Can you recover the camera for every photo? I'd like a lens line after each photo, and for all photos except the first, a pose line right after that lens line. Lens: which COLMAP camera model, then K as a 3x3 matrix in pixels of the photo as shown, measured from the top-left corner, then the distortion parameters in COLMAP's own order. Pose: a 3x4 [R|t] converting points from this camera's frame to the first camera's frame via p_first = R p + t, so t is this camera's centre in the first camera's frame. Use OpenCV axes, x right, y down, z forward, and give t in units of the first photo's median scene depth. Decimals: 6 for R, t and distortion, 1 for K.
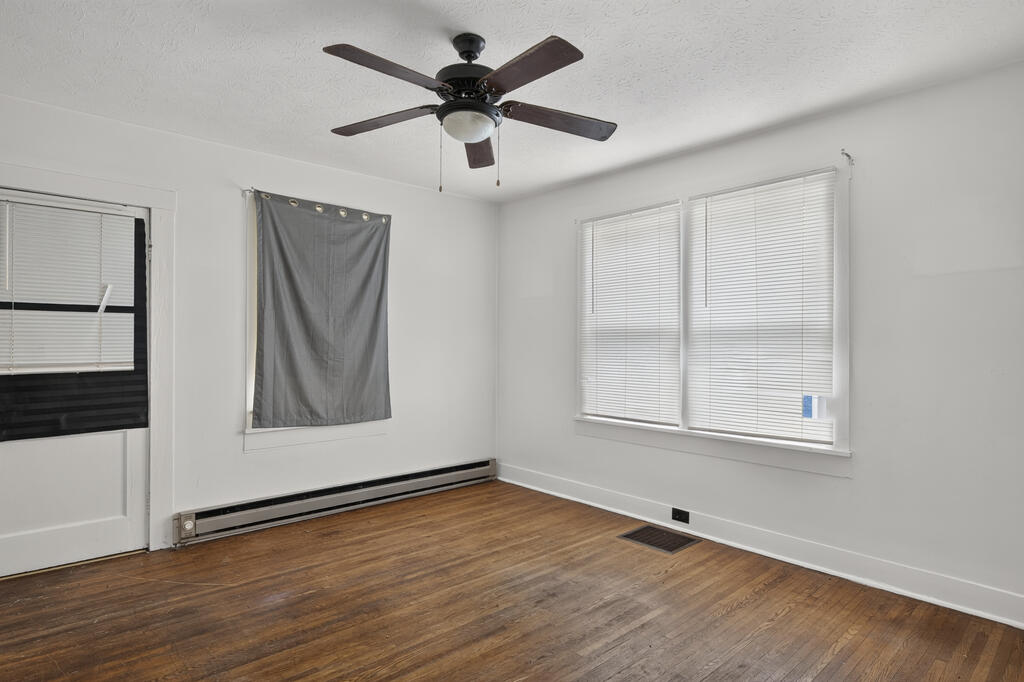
lens RADIAL K [[498.3, 0, 513.1], [0, 498.3, 353.7], [0, 0, 1]] dist [-0.001628, -0.000670]
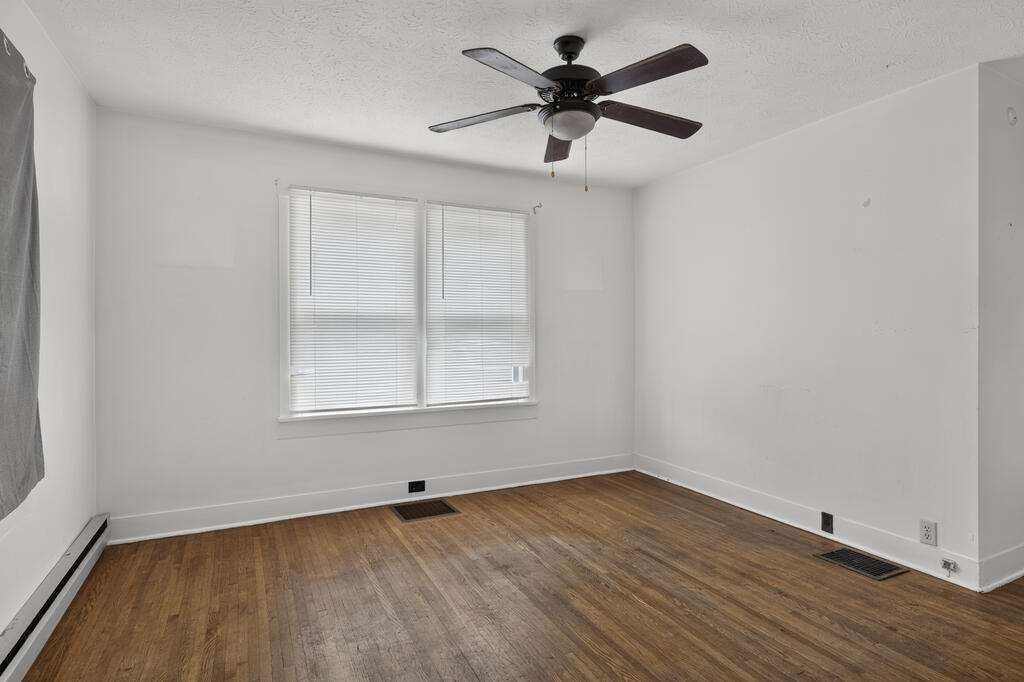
lens RADIAL K [[502.1, 0, 512.0], [0, 502.1, 341.0], [0, 0, 1]] dist [0.000827, -0.000796]
pose [[0.334031, -0.019557, 0.942359, -0.740012], [0.013766, 0.999779, 0.015869, -0.013461], [-0.942462, 0.007671, 0.334226, 0.500422]]
